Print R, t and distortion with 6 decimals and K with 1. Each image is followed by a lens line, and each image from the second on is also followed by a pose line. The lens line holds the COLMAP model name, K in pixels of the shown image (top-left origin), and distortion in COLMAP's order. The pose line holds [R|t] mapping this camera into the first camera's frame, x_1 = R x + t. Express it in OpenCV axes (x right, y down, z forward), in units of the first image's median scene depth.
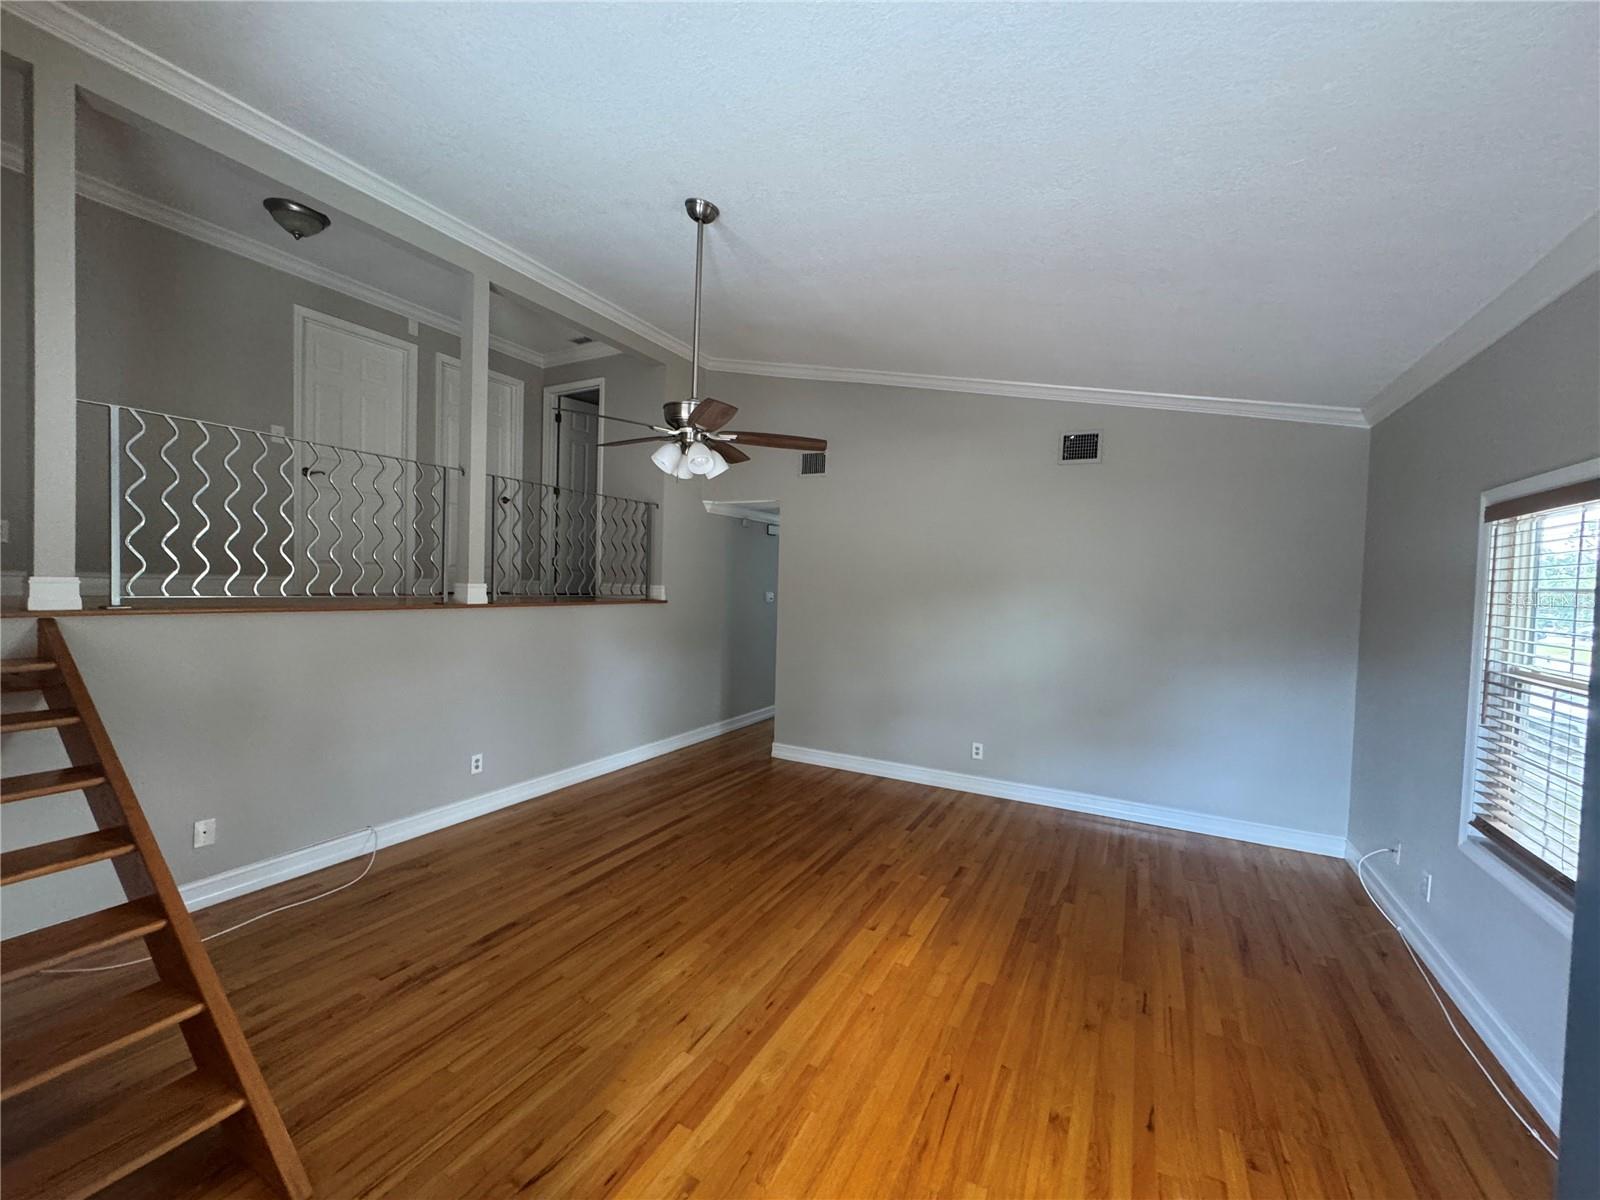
lens RADIAL K [[634.8, 0, 800.0], [0, 634.8, 600.0], [0, 0, 1]] dist [-0.002410, -0.000087]
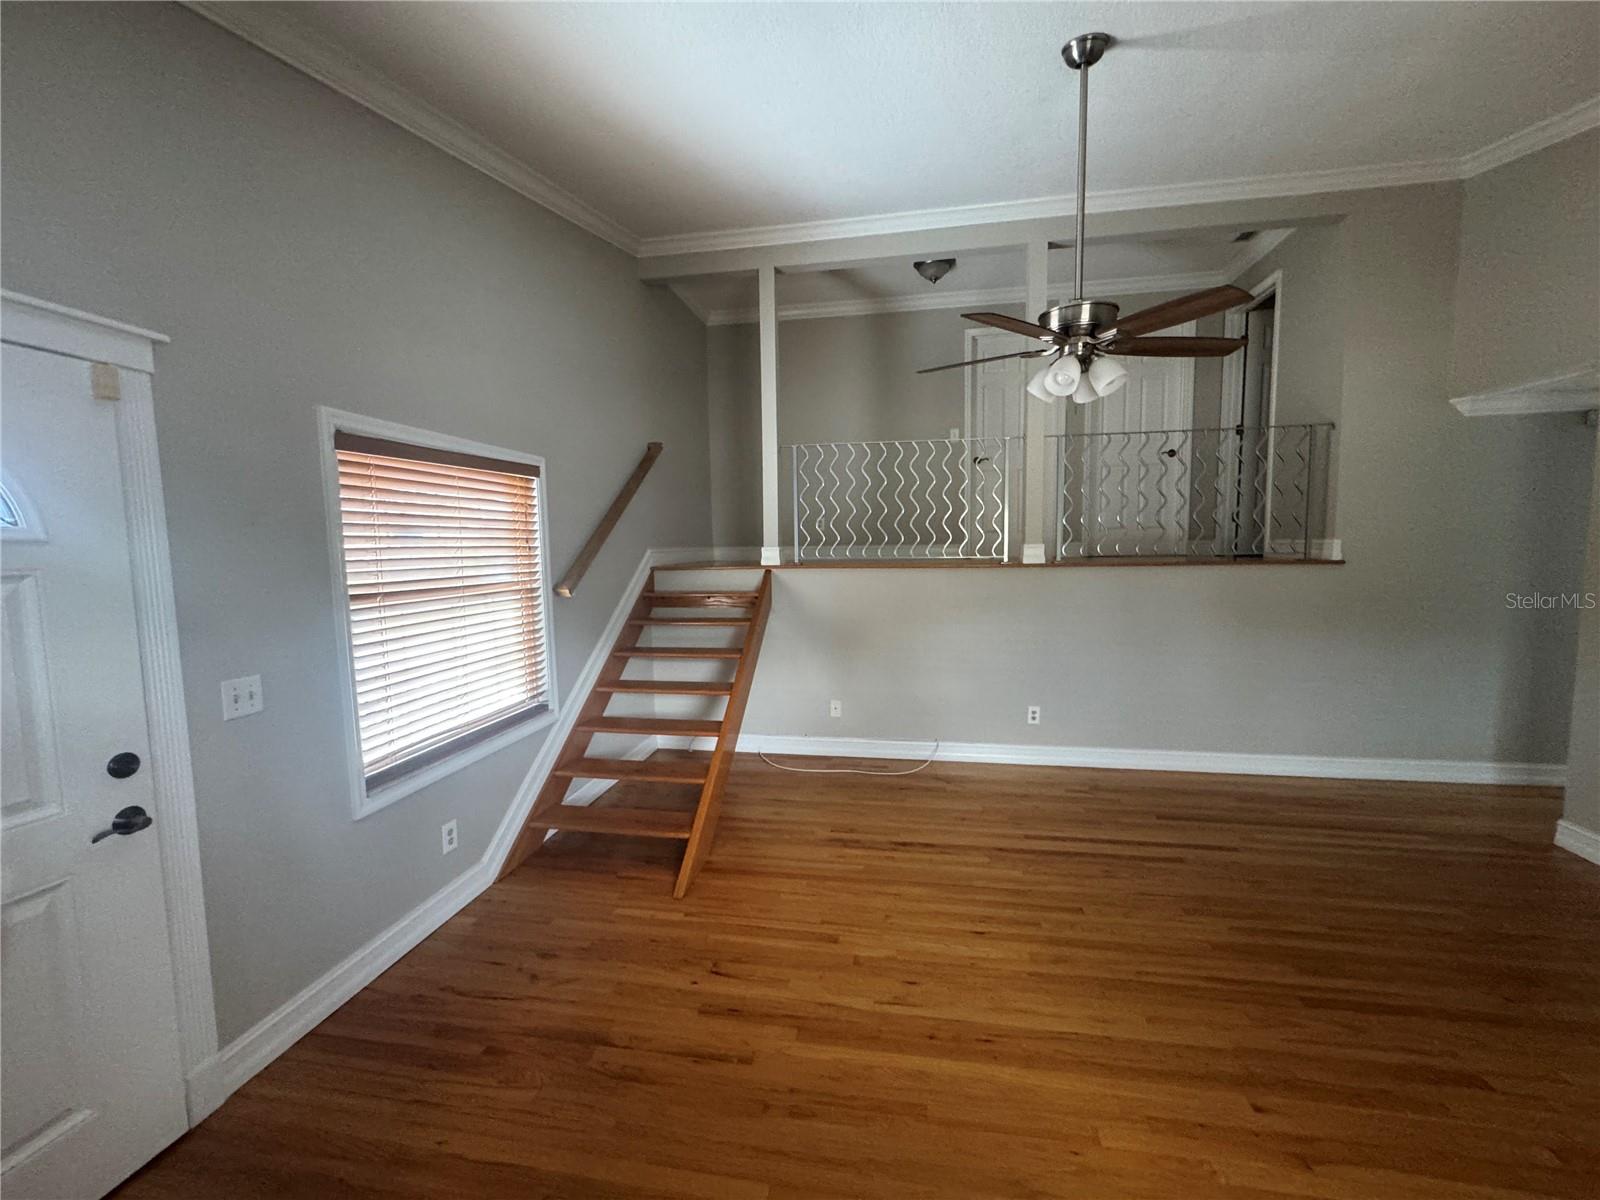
lens RADIAL K [[634.8, 0, 800.0], [0, 634.8, 600.0], [0, 0, 1]] dist [-0.002410, -0.000087]
pose [[0.315377, 0.045104, -0.947894, 0.401964], [-0.001209, 0.998888, 0.047128, 0.018197], [0.948966, -0.013717, 0.315081, 0.330734]]
